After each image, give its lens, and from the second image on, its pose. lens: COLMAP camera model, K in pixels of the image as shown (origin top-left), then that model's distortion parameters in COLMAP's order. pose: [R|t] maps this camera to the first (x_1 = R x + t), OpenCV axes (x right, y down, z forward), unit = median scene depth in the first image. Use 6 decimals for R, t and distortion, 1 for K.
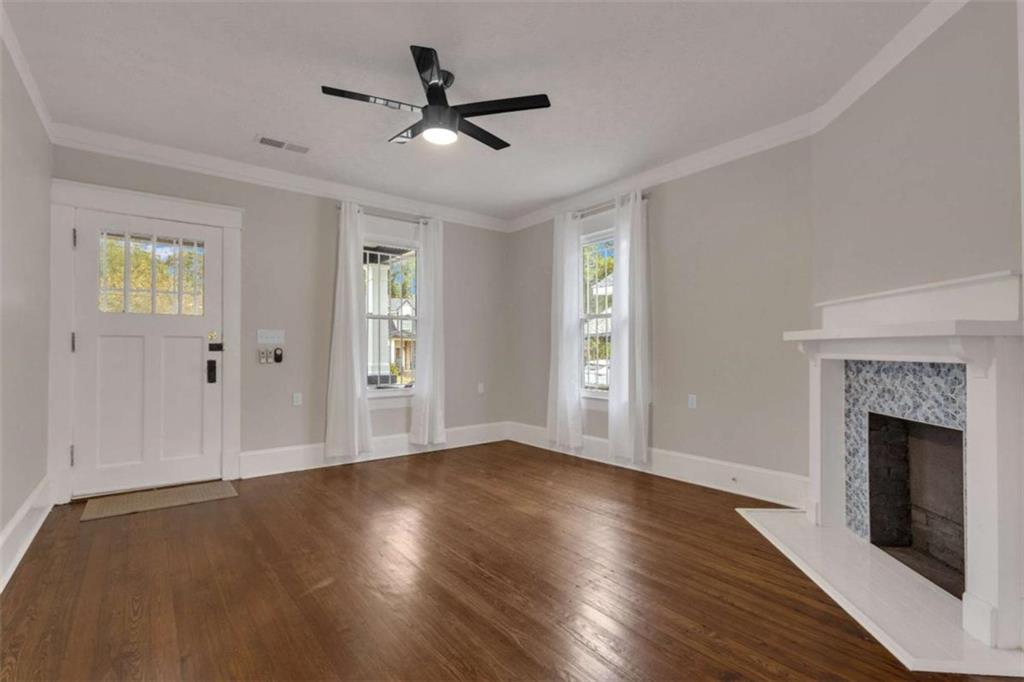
lens RADIAL K [[470.7, 0, 507.3], [0, 470.7, 339.5], [0, 0, 1]] dist [0.002340, 0.000339]
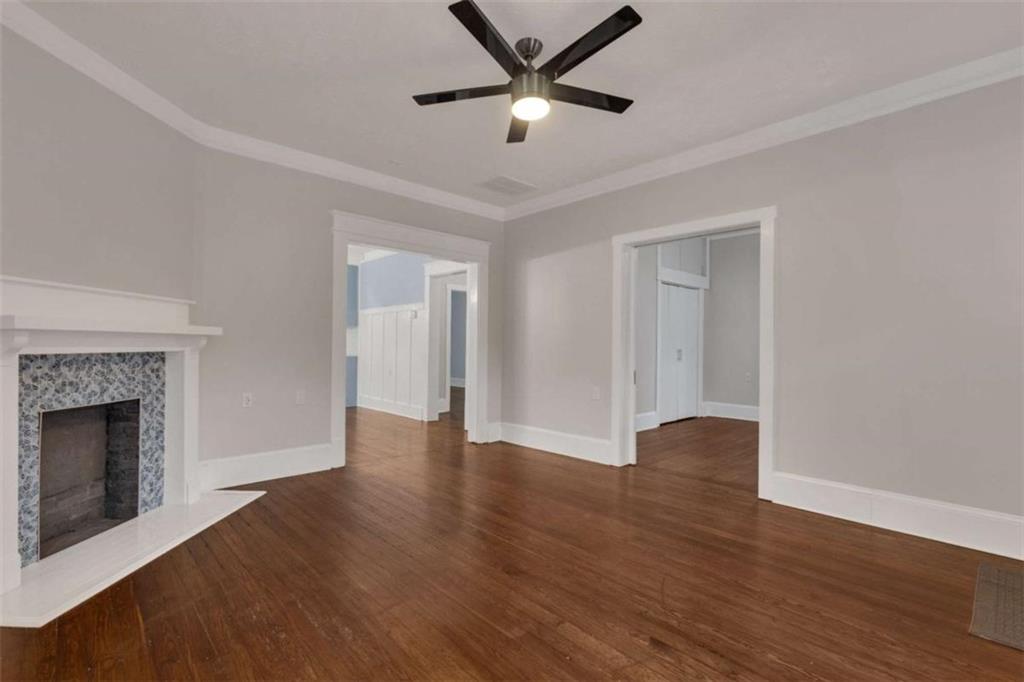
lens RADIAL K [[470.7, 0, 515.0], [0, 470.7, 341.1], [0, 0, 1]] dist [0.002340, 0.000339]
pose [[-0.992587, -0.024403, -0.119064, -0.004496], [-0.021198, 0.999380, -0.028113, 0.029184], [0.119676, -0.025380, -0.992489, 2.251202]]
